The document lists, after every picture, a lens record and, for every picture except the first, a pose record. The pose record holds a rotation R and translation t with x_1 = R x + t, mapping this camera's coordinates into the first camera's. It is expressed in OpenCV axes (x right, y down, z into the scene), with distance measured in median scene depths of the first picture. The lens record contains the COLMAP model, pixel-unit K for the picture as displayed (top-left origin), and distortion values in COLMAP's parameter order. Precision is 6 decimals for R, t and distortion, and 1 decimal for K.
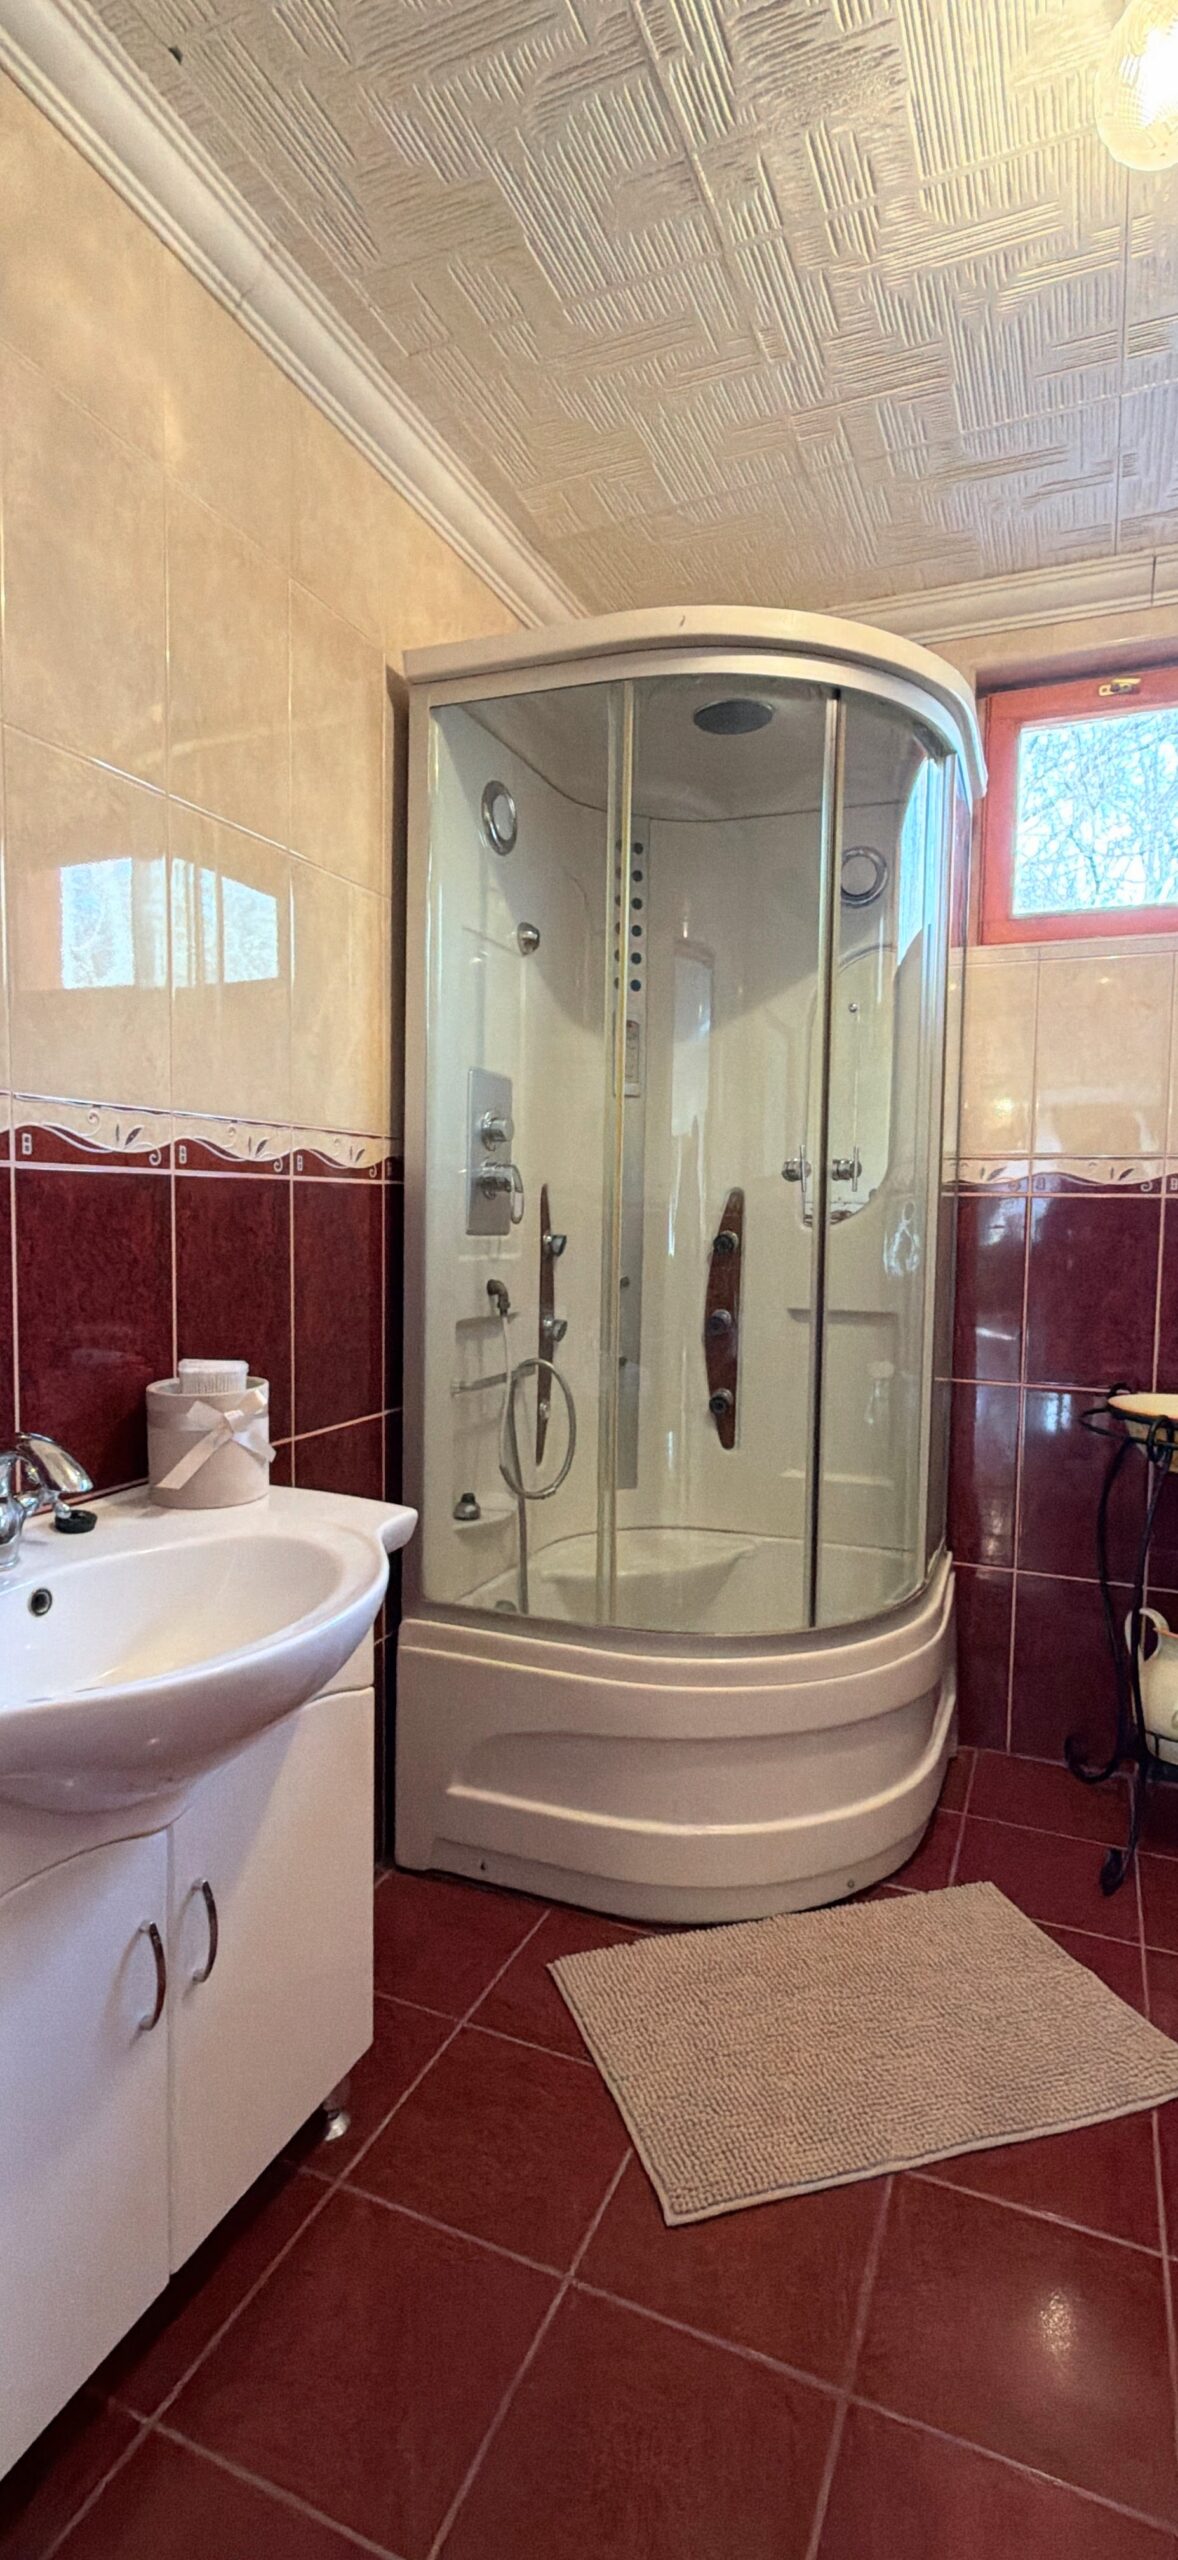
lens RADIAL K [[1163.2, 0, 592.7], [0, 1163.2, 1286.0], [0, 0, 1]] dist [0.001563, -0.001098]
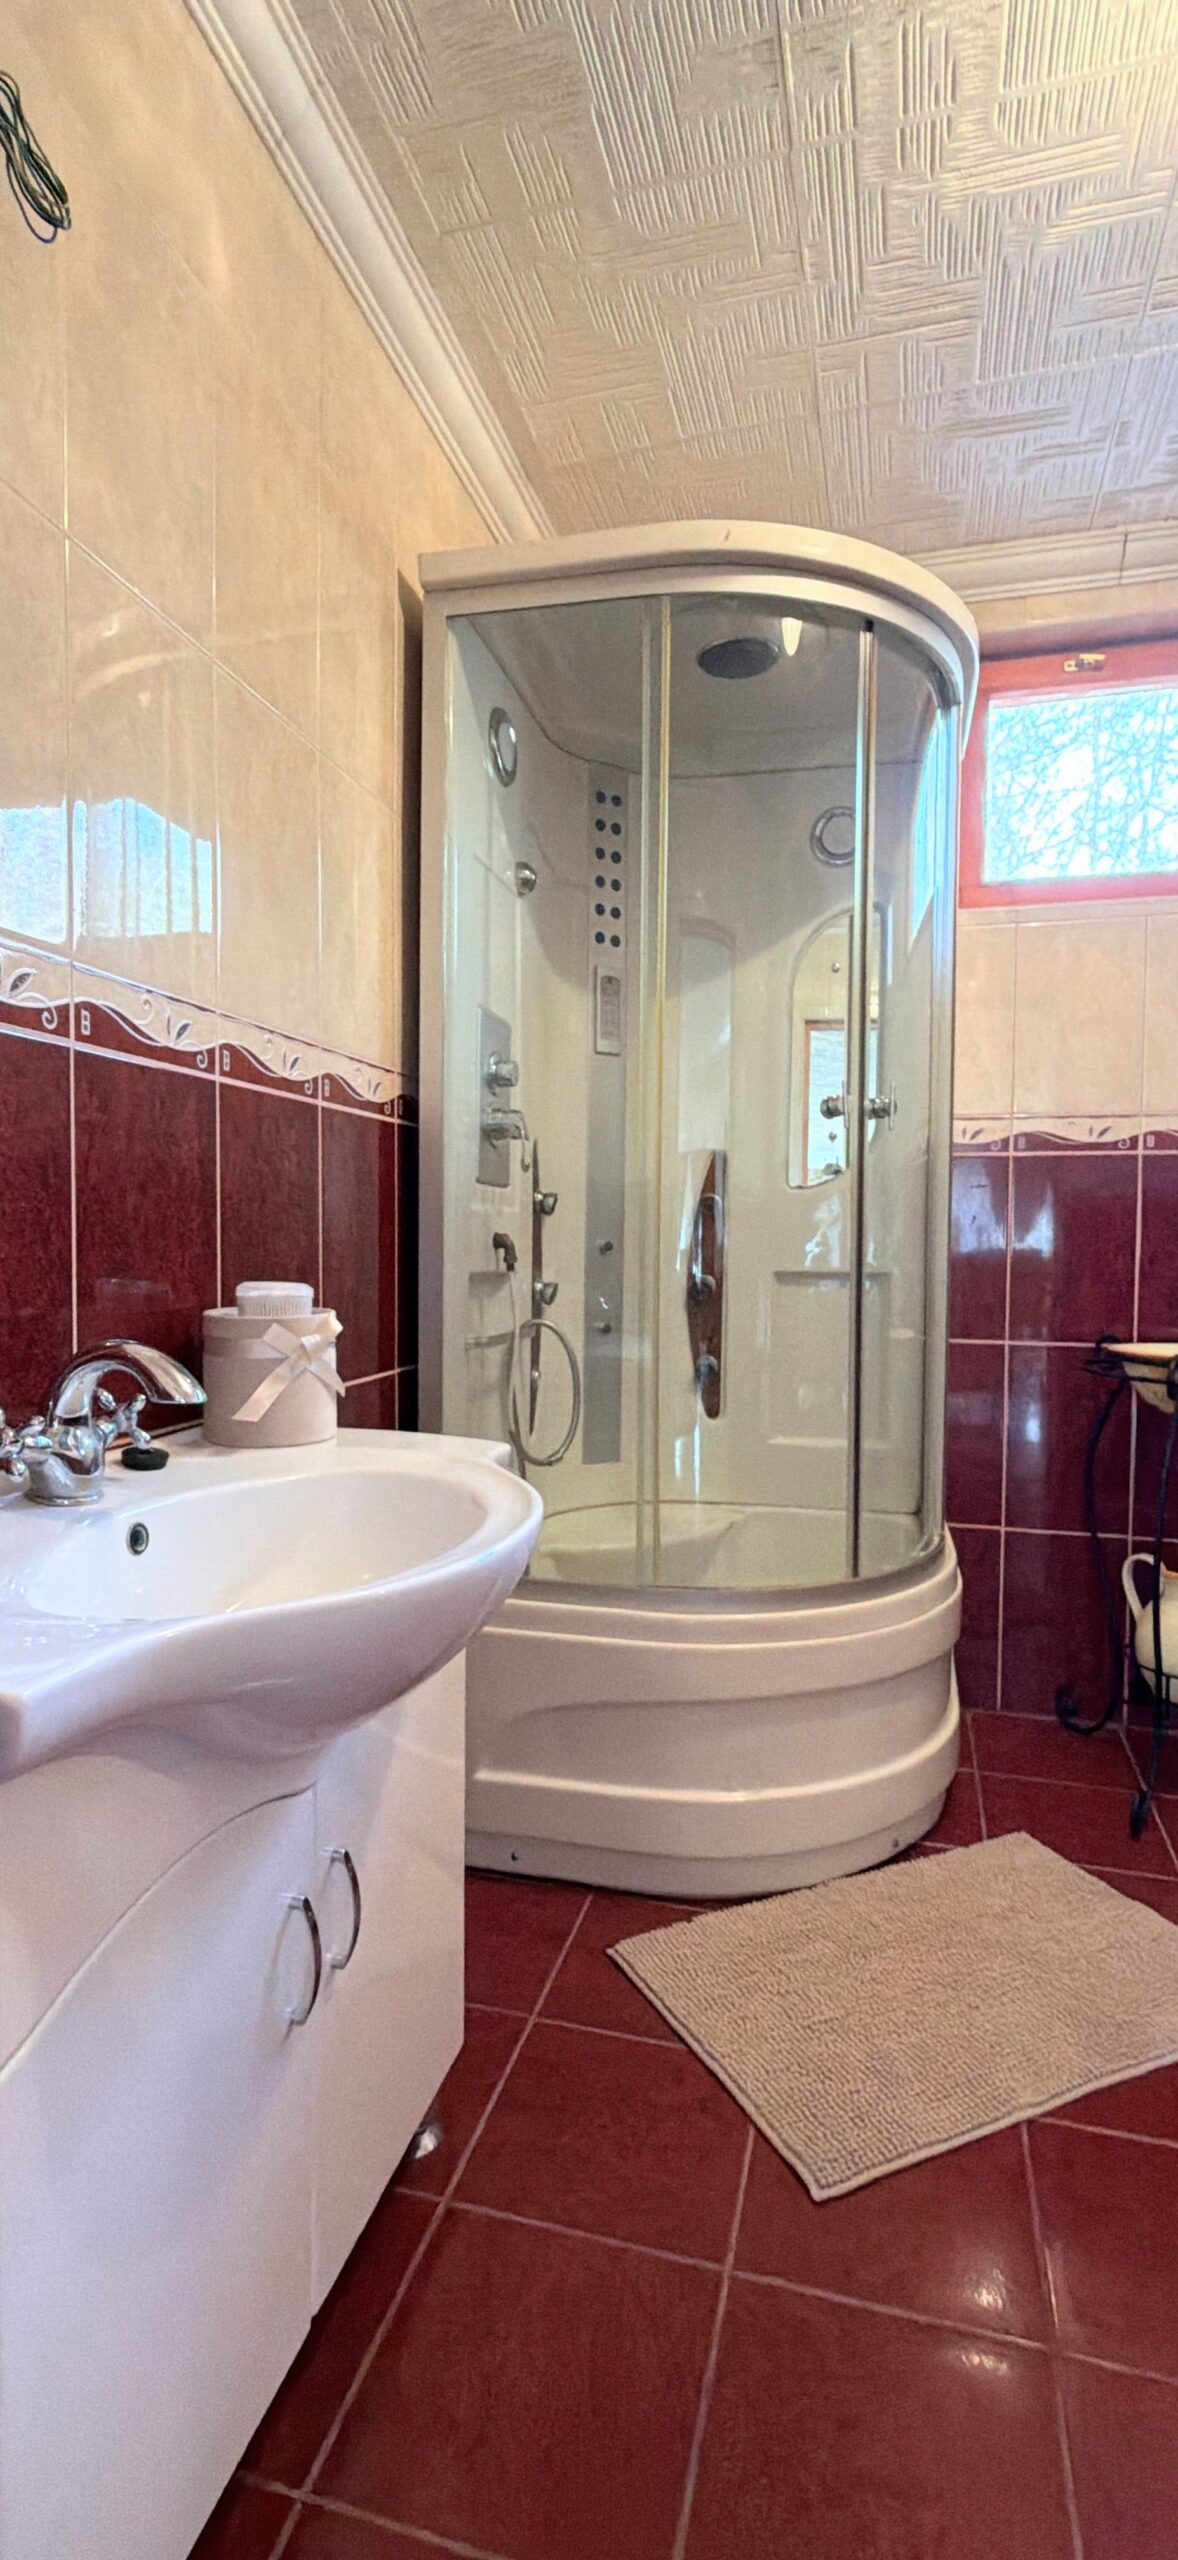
lens RADIAL K [[1163.2, 0, 586.2], [0, 1163.2, 1288.3], [0, 0, 1]] dist [0.001563, -0.001098]
pose [[0.990260, -0.010873, 0.138808, -0.161079], [0.014055, 0.999660, -0.021962, 0.067591], [-0.138522, 0.023699, 0.990076, 0.062754]]
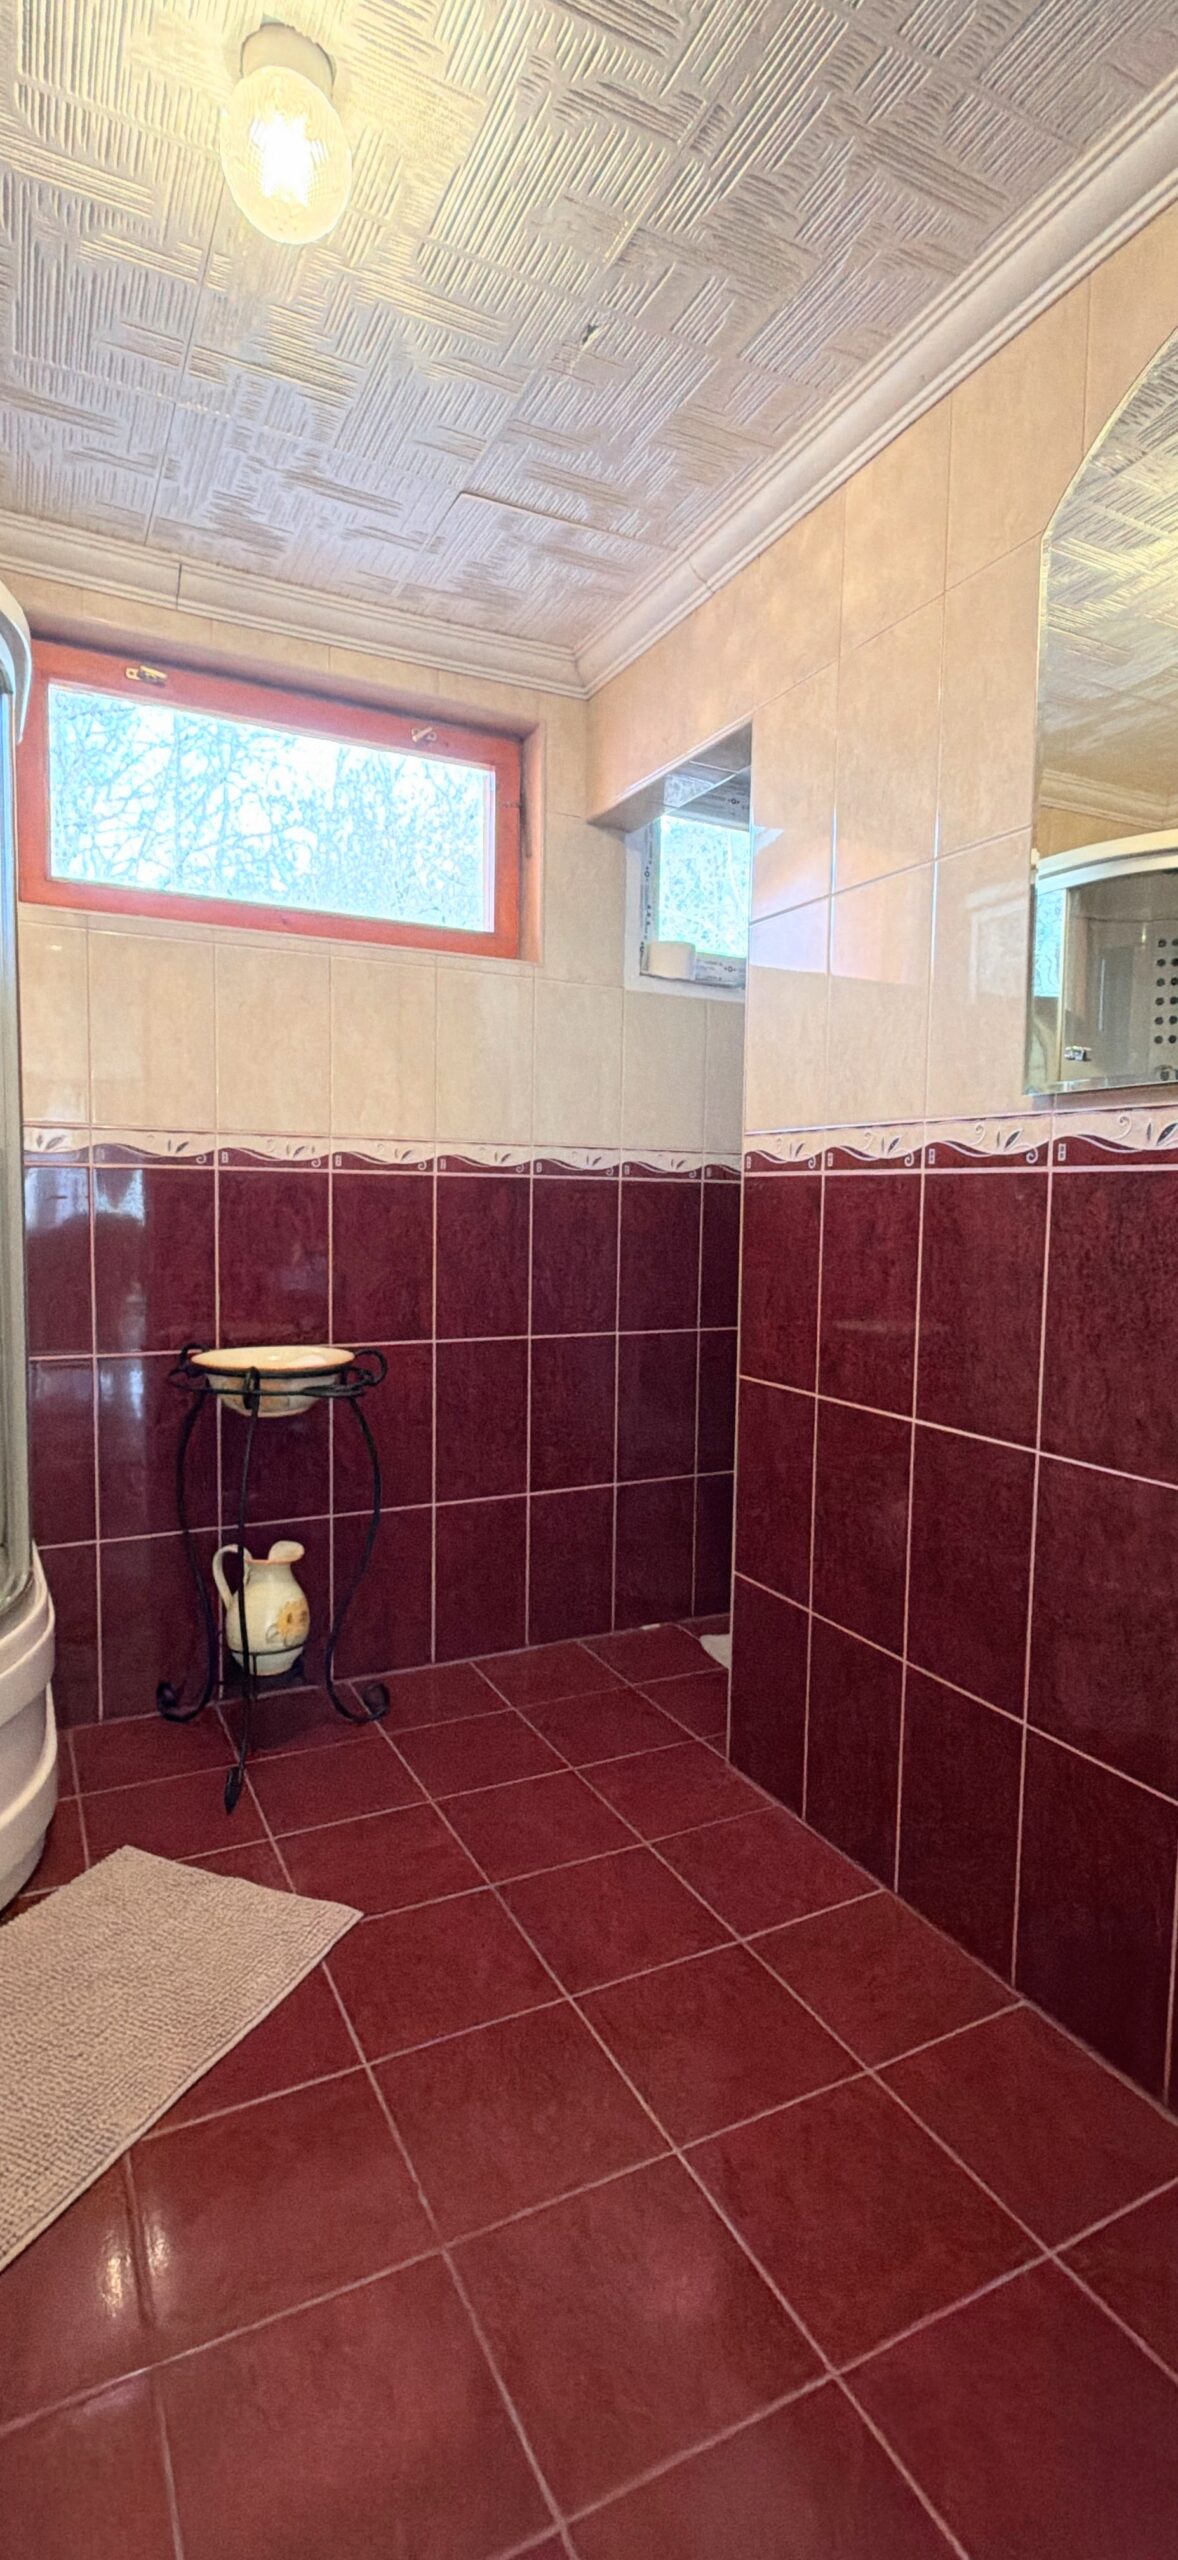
lens RADIAL K [[1163.2, 0, 593.5], [0, 1163.2, 1287.1], [0, 0, 1]] dist [0.001563, -0.001098]
pose [[0.637551, -0.063651, 0.767774, -0.148364], [0.042738, 0.997969, 0.047246, -0.003499], [-0.769222, 0.002692, 0.638976, 0.039467]]
